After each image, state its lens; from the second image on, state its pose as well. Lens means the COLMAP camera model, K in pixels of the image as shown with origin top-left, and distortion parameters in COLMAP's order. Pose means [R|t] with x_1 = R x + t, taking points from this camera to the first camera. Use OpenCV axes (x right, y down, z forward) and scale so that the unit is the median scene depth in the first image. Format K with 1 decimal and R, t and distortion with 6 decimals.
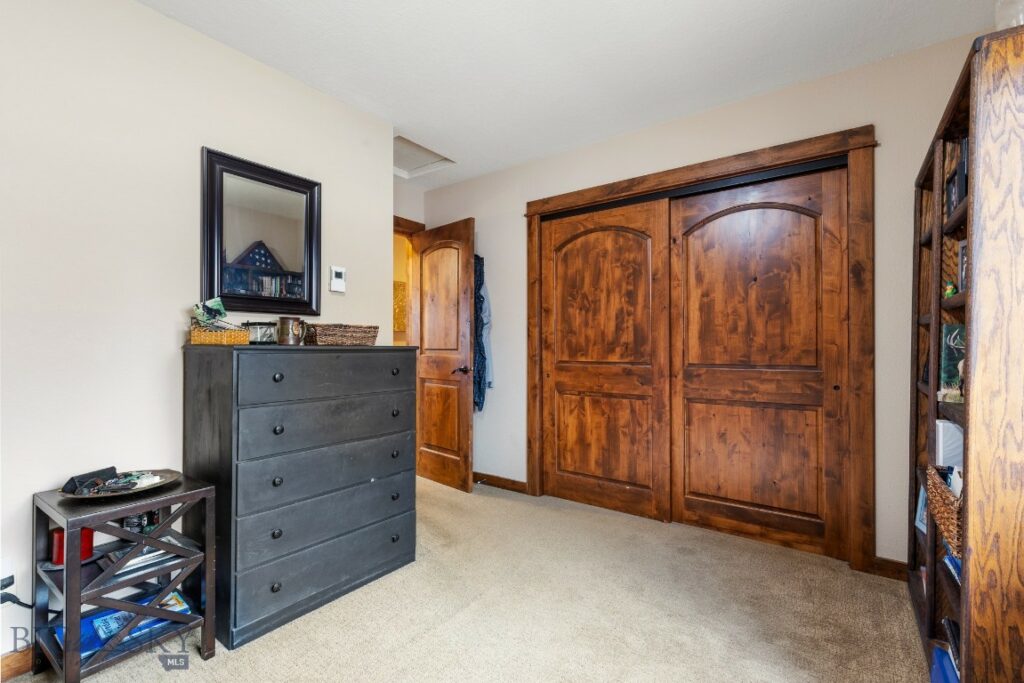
lens RADIAL K [[463.0, 0, 511.4], [0, 463.0, 340.6], [0, 0, 1]] dist [0.005827, -0.000052]
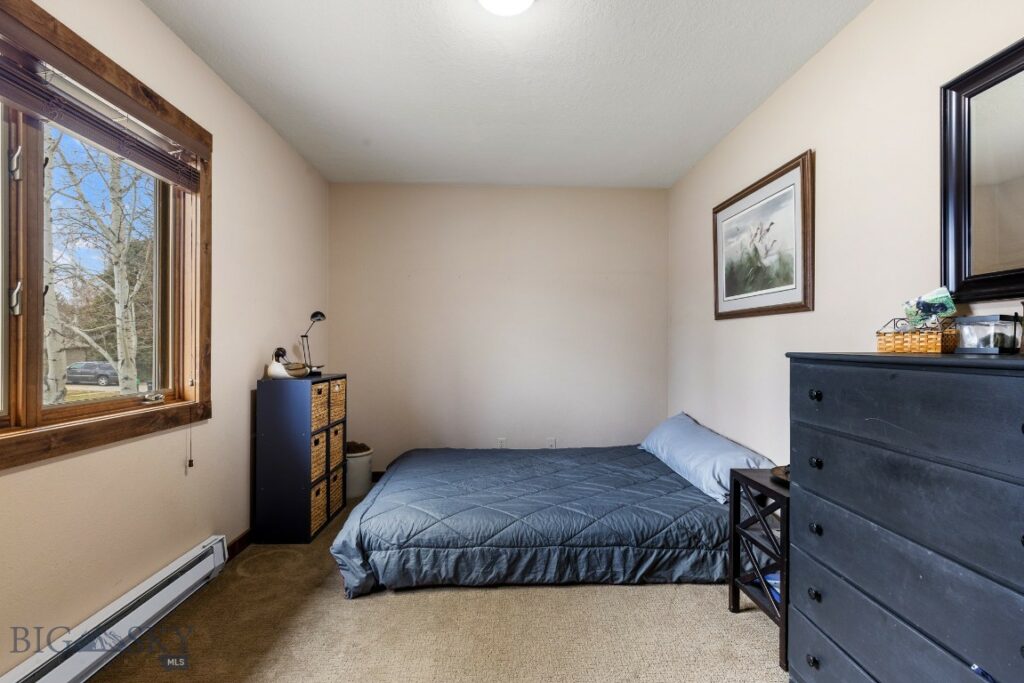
lens RADIAL K [[463.0, 0, 511.9], [0, 463.0, 345.6], [0, 0, 1]] dist [0.005827, -0.000052]
pose [[-0.797676, -0.002445, -0.603081, 0.335397], [-0.000893, 0.999995, -0.002874, 0.000456], [0.603085, -0.001754, -0.797675, 1.175645]]
